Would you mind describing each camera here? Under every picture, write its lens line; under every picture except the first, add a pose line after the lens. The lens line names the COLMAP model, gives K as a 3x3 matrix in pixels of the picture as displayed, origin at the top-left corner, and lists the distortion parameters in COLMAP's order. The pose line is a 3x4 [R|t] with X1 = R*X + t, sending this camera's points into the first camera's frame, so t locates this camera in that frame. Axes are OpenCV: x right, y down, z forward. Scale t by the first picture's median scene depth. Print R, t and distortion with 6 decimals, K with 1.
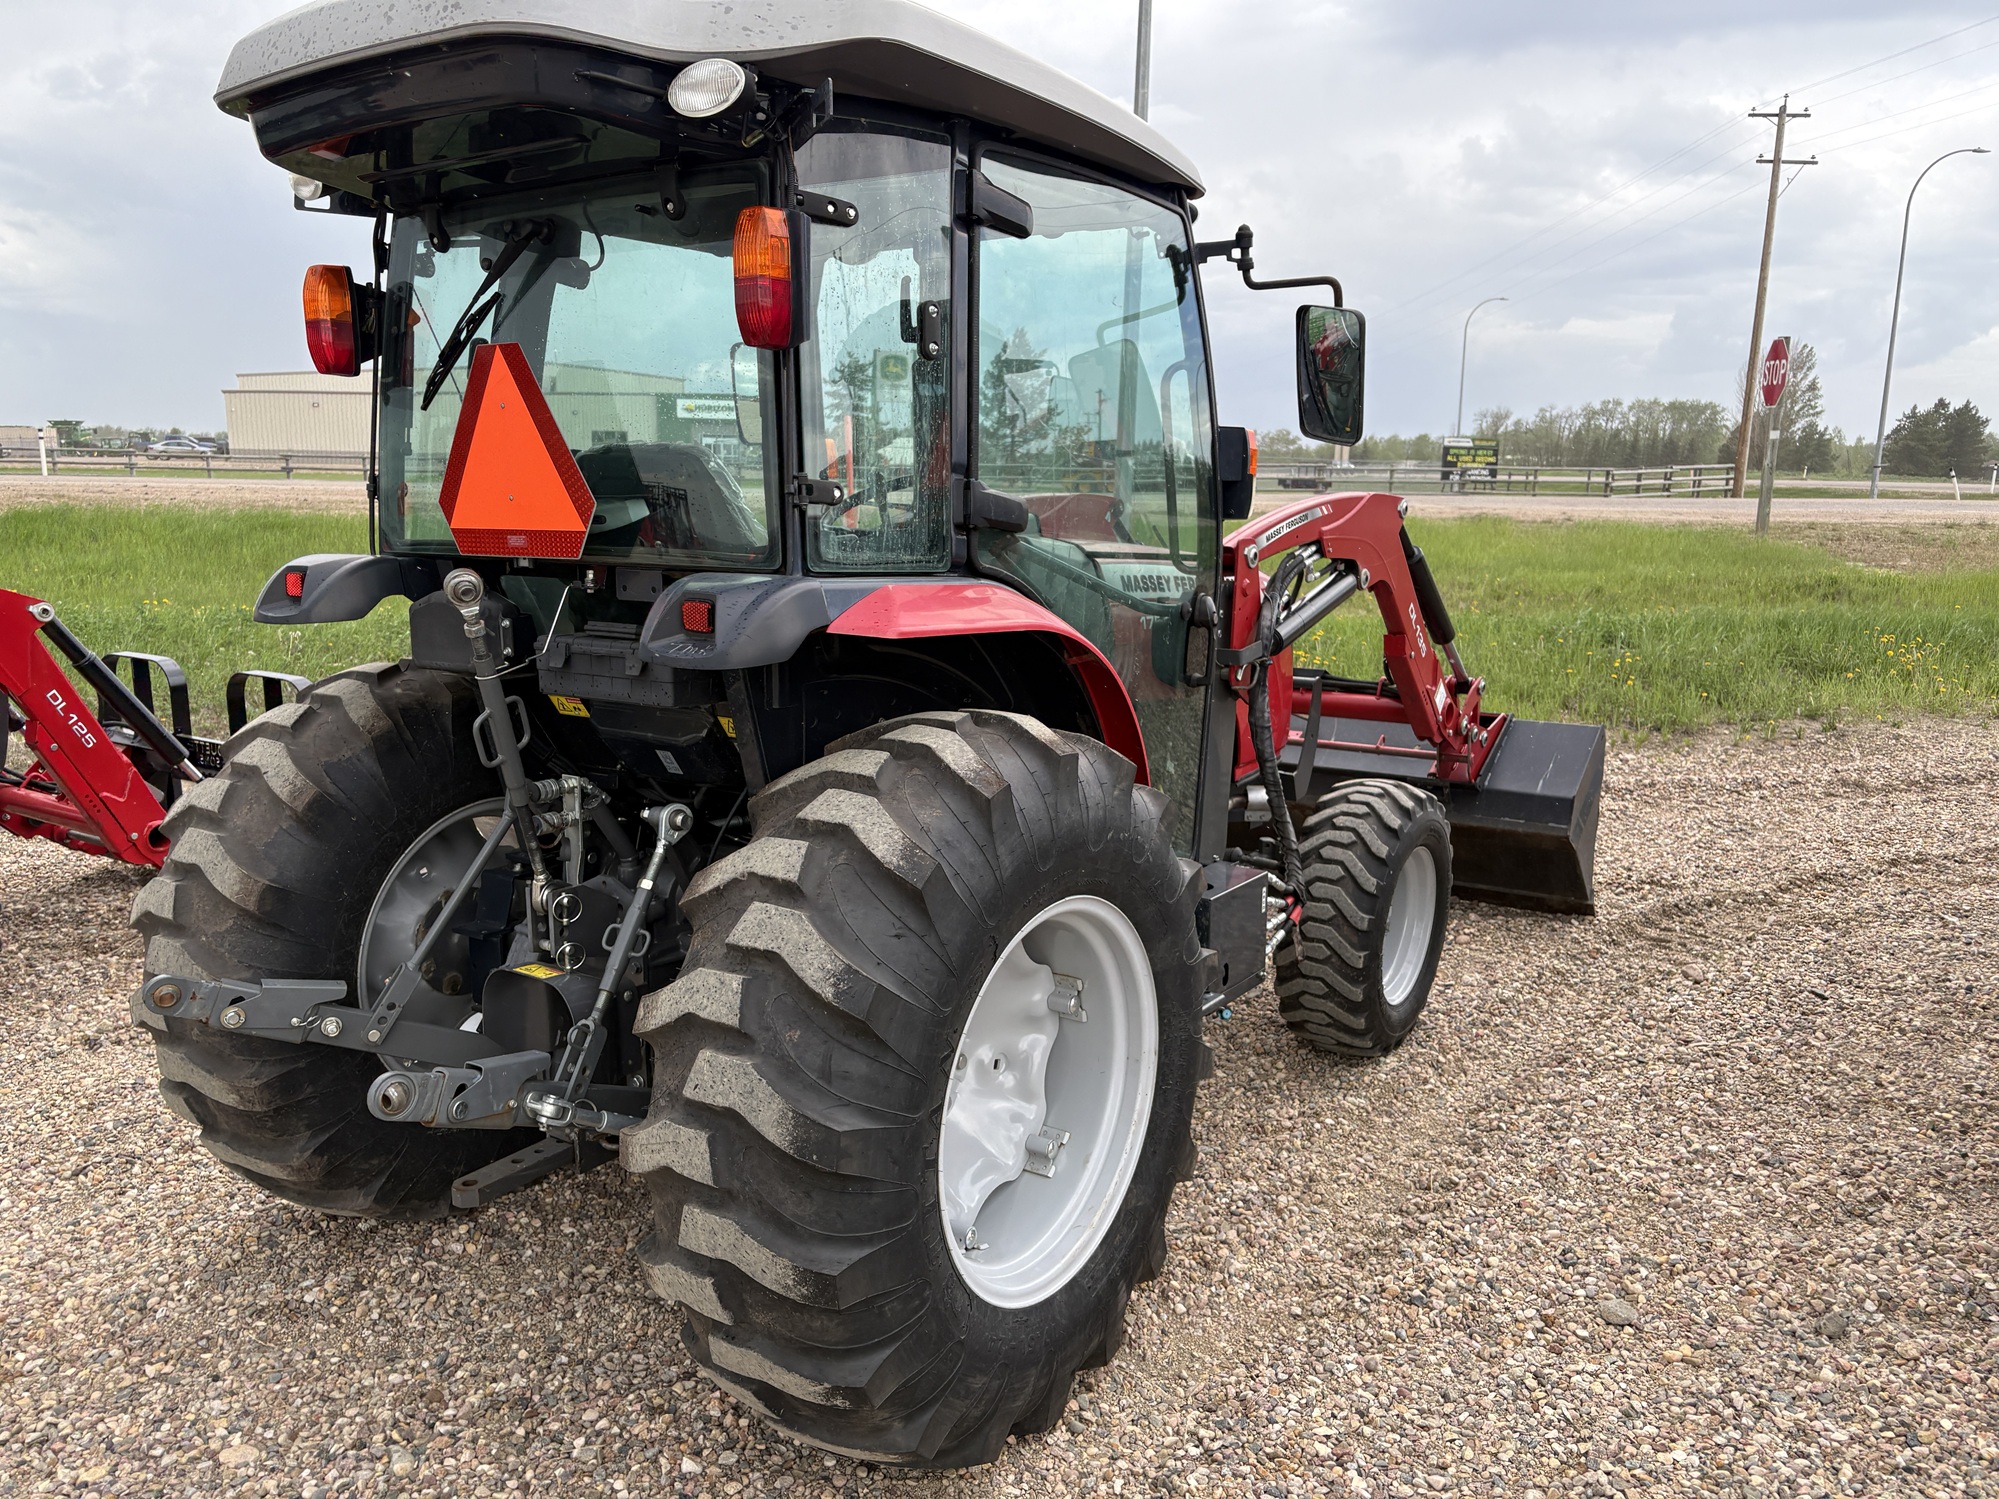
lens RADIAL K [[1510.4, 0, 994.1], [0, 1510.4, 750.9], [0, 0, 1]] dist [0.054979, -0.060968]
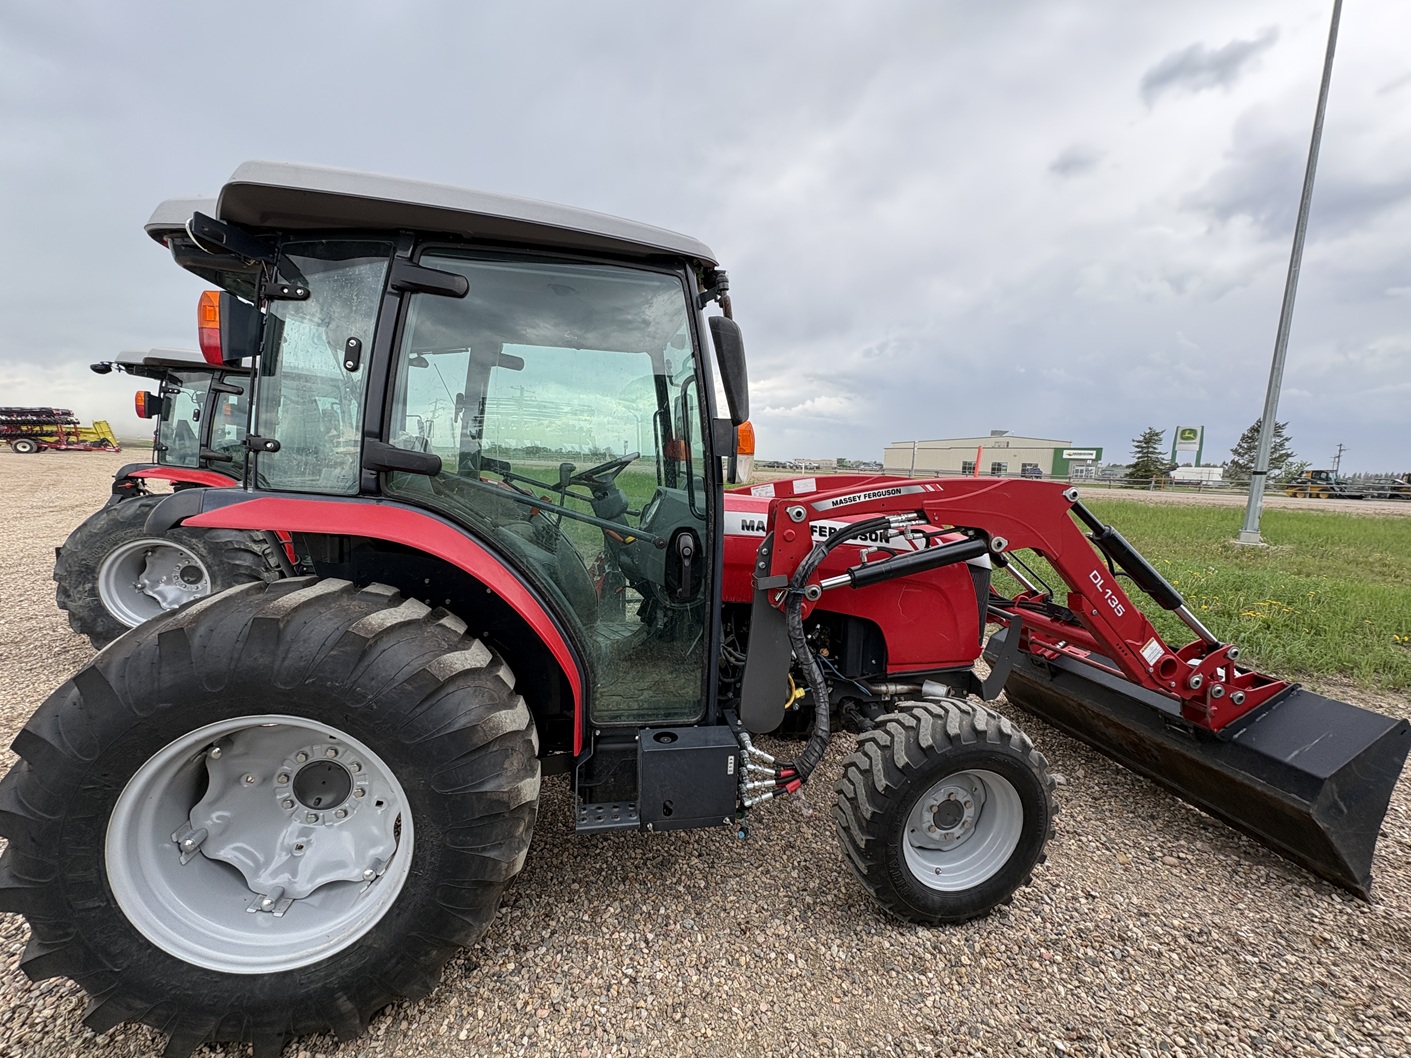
lens RADIAL K [[560.9, 0, 707.1], [0, 560.9, 525.4], [0, 0, 1]] dist [0.002288, -0.000010]
pose [[0.707547, 0.092943, -0.700528, 0.346916], [-0.159772, 0.986684, -0.030464, -0.064621], [0.688368, 0.133479, 0.712975, 0.419374]]
